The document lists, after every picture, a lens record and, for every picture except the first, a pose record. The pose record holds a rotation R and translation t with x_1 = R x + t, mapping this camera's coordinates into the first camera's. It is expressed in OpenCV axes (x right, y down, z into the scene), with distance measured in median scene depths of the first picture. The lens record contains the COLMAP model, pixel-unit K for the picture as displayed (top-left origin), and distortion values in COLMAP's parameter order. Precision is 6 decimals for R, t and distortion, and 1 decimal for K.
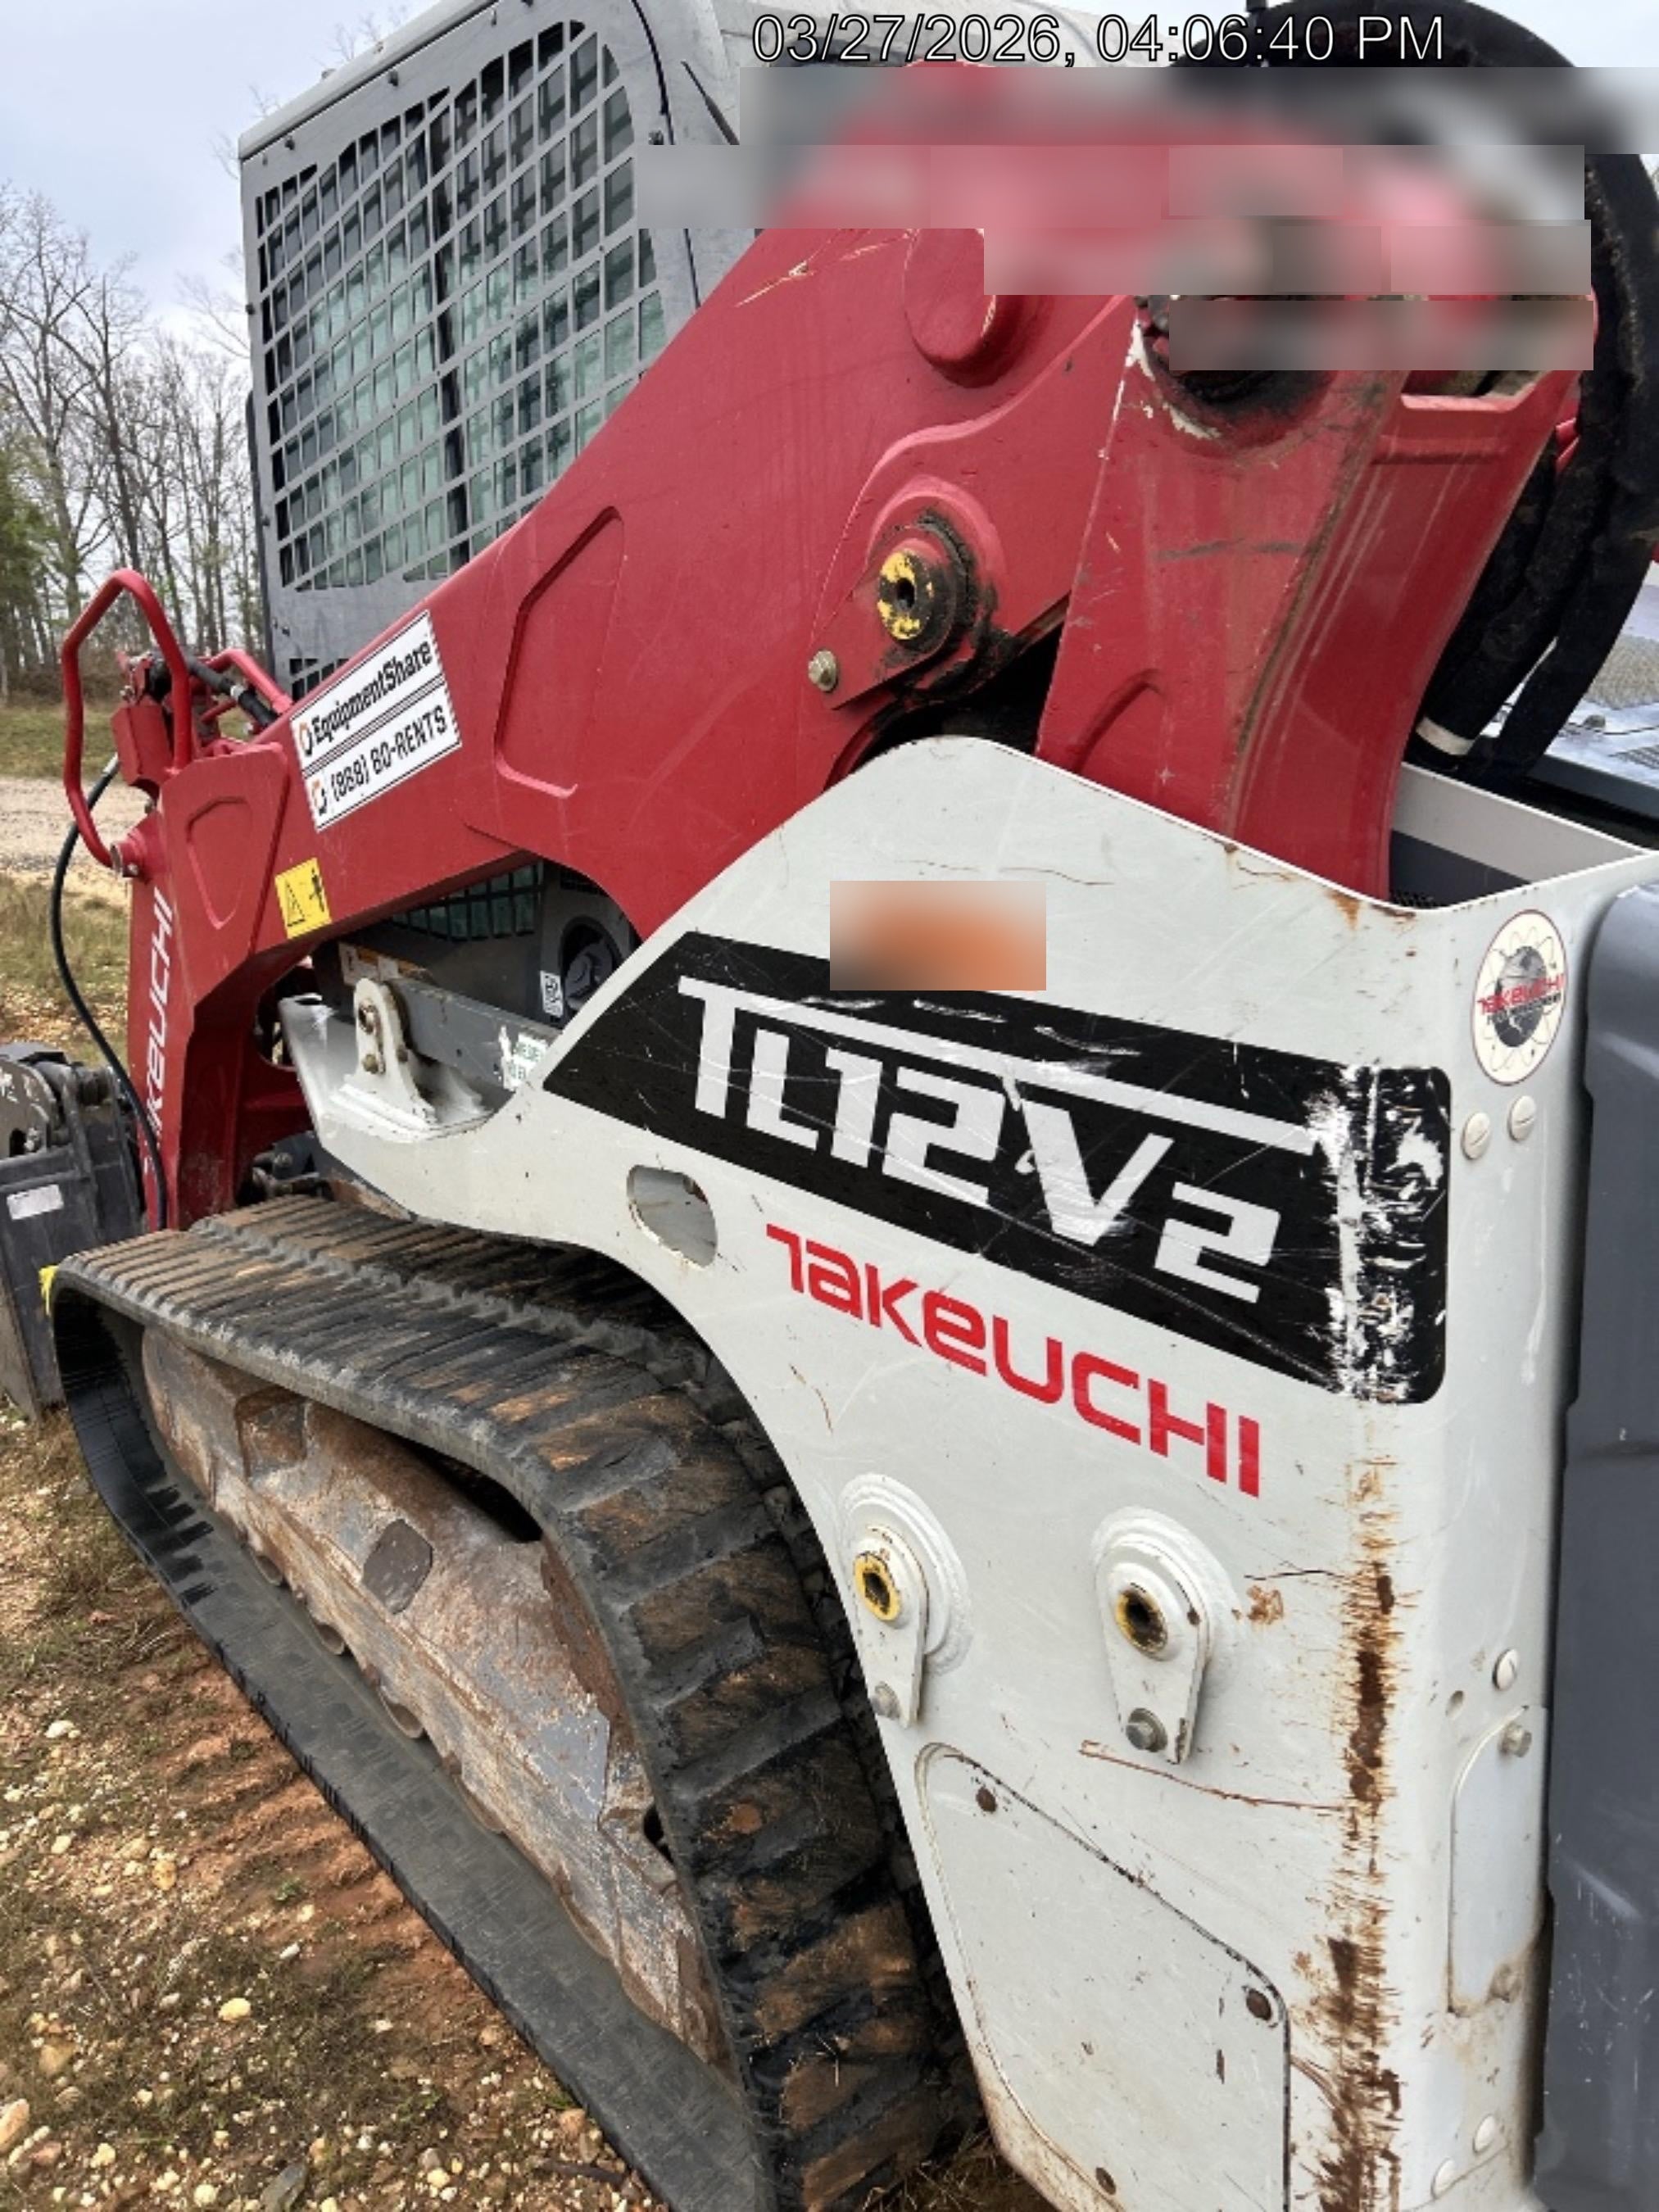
lens RADIAL K [[1668.9, 0, 838.0], [0, 1668.9, 1115.4], [0, 0, 1]] dist [0.011925, -0.007669]
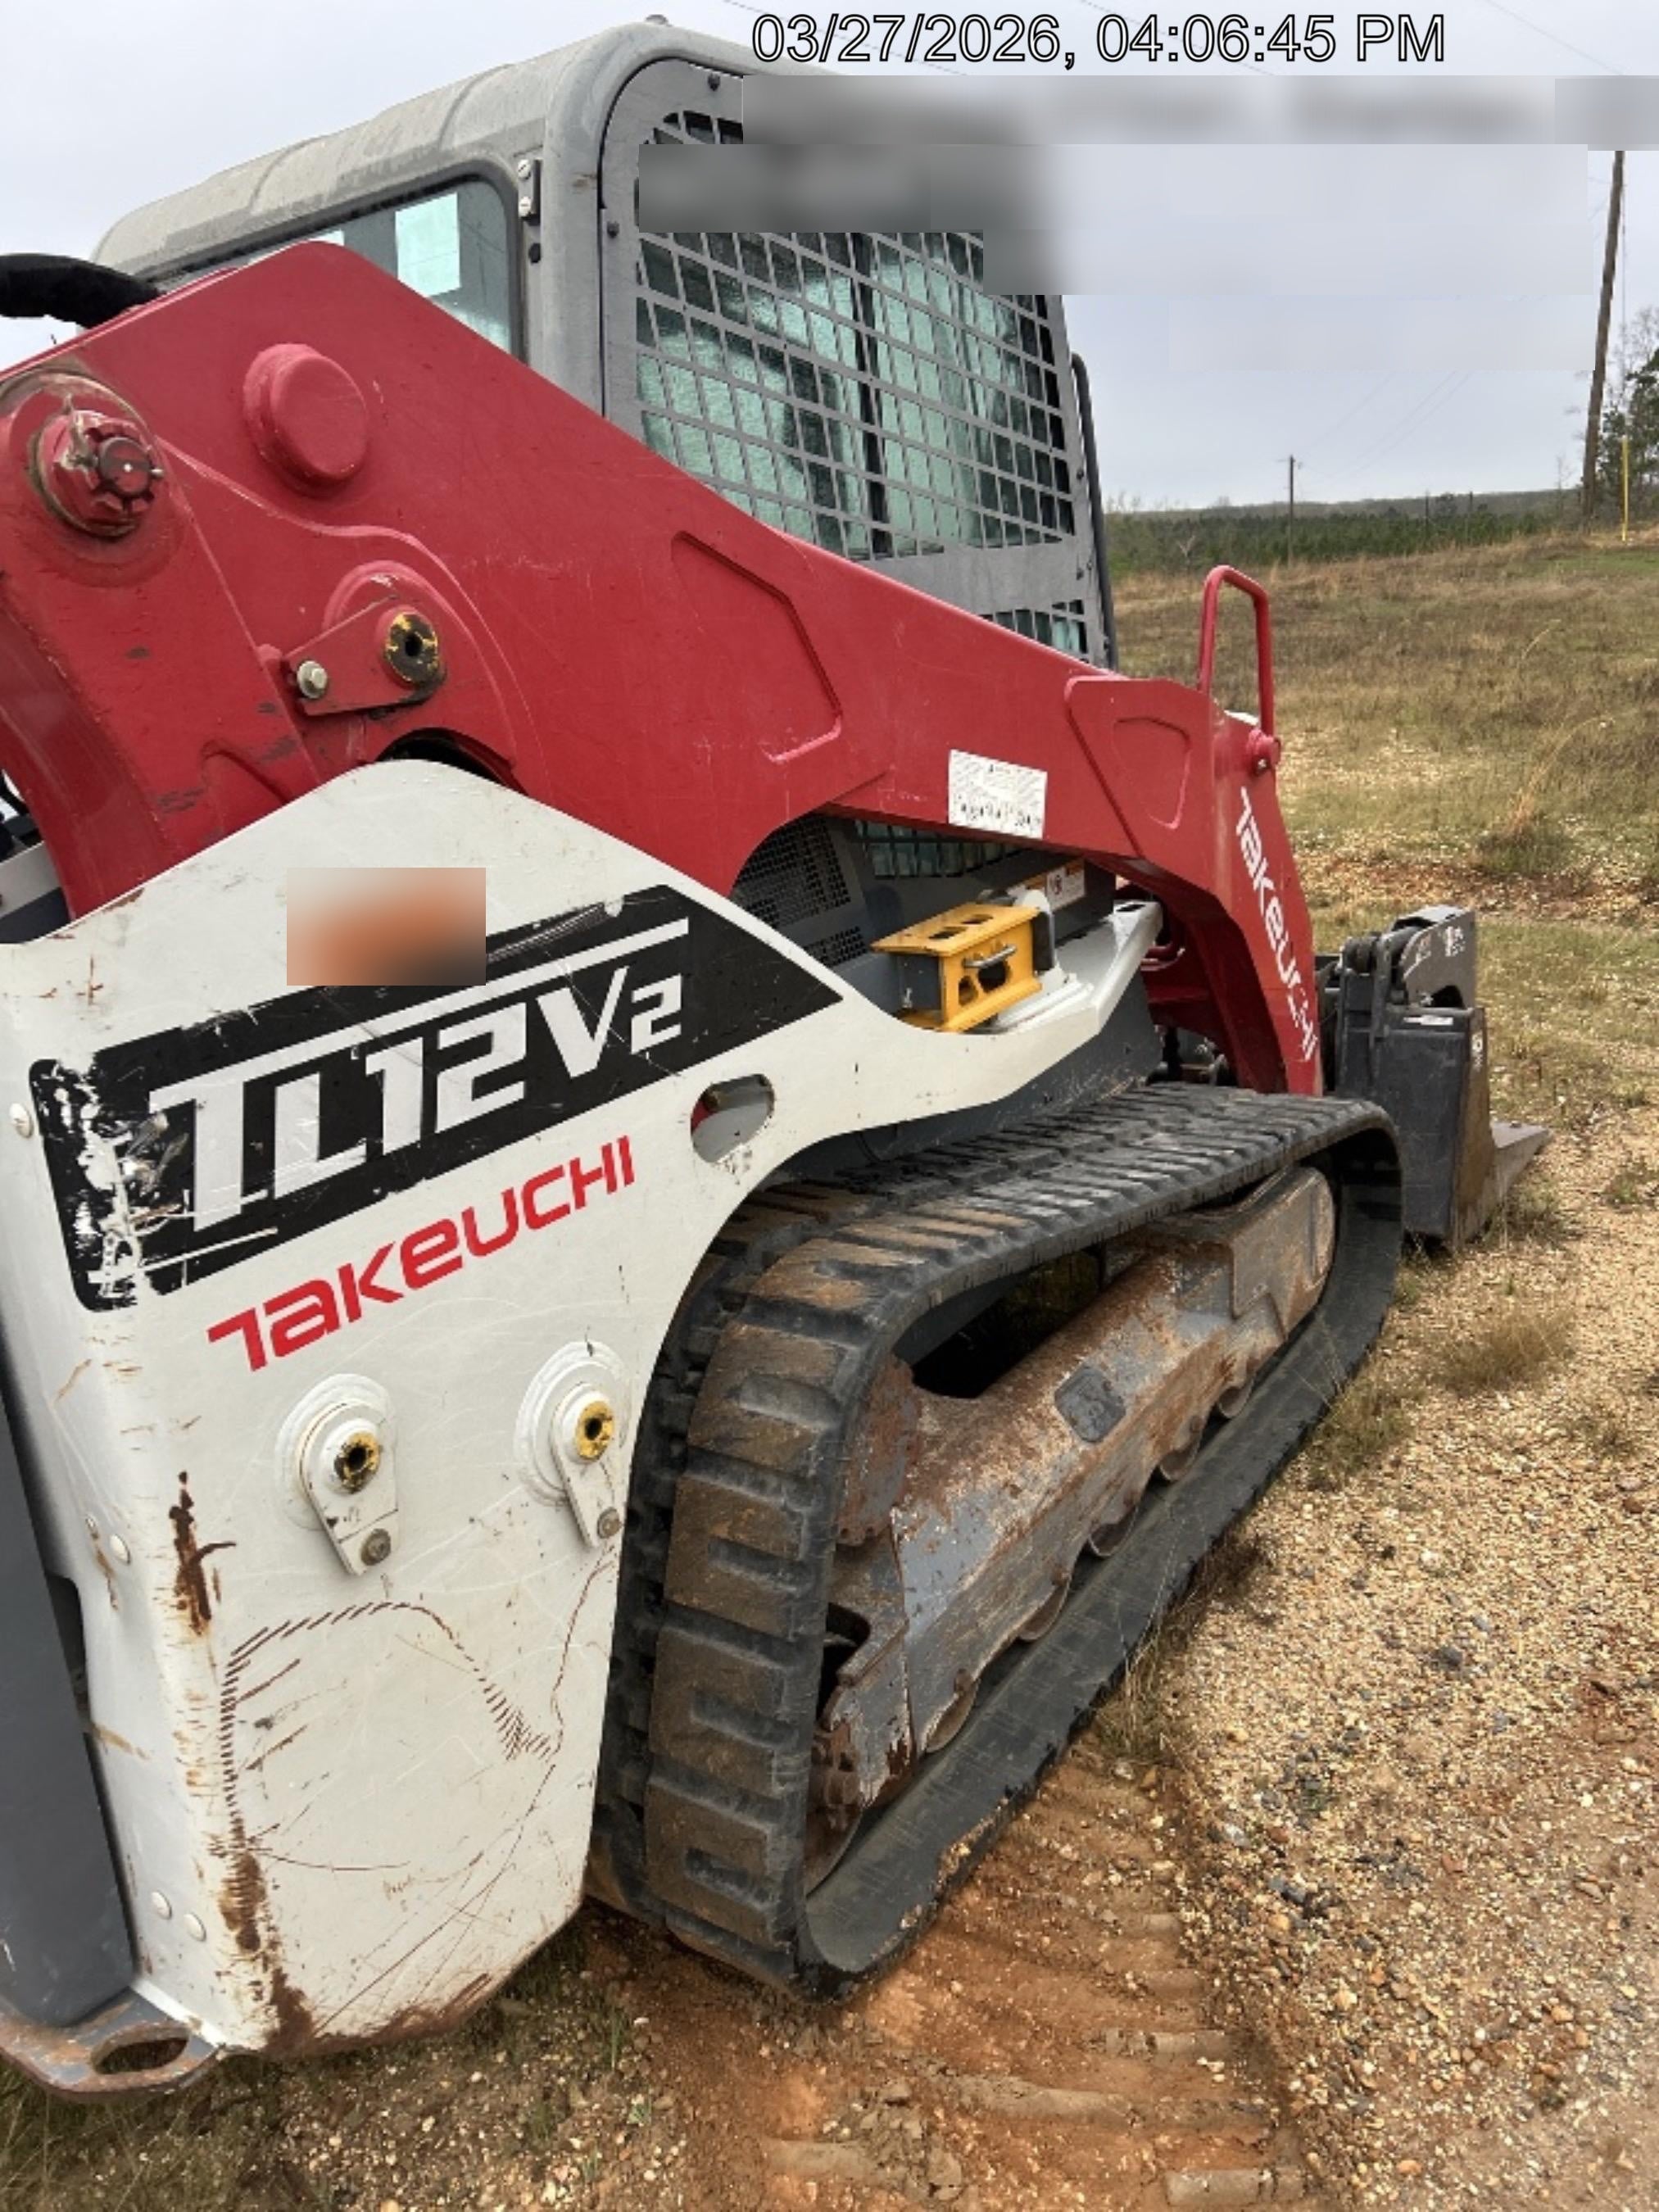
lens RADIAL K [[1668.9, 0, 838.0], [0, 1668.9, 1115.4], [0, 0, 1]] dist [0.011925, -0.007669]
pose [[-0.276142, -0.302459, 0.912285, -1.167385], [0.296514, 0.876082, 0.380209, -0.352398], [-0.914234, 0.375497, -0.152240, 0.987661]]
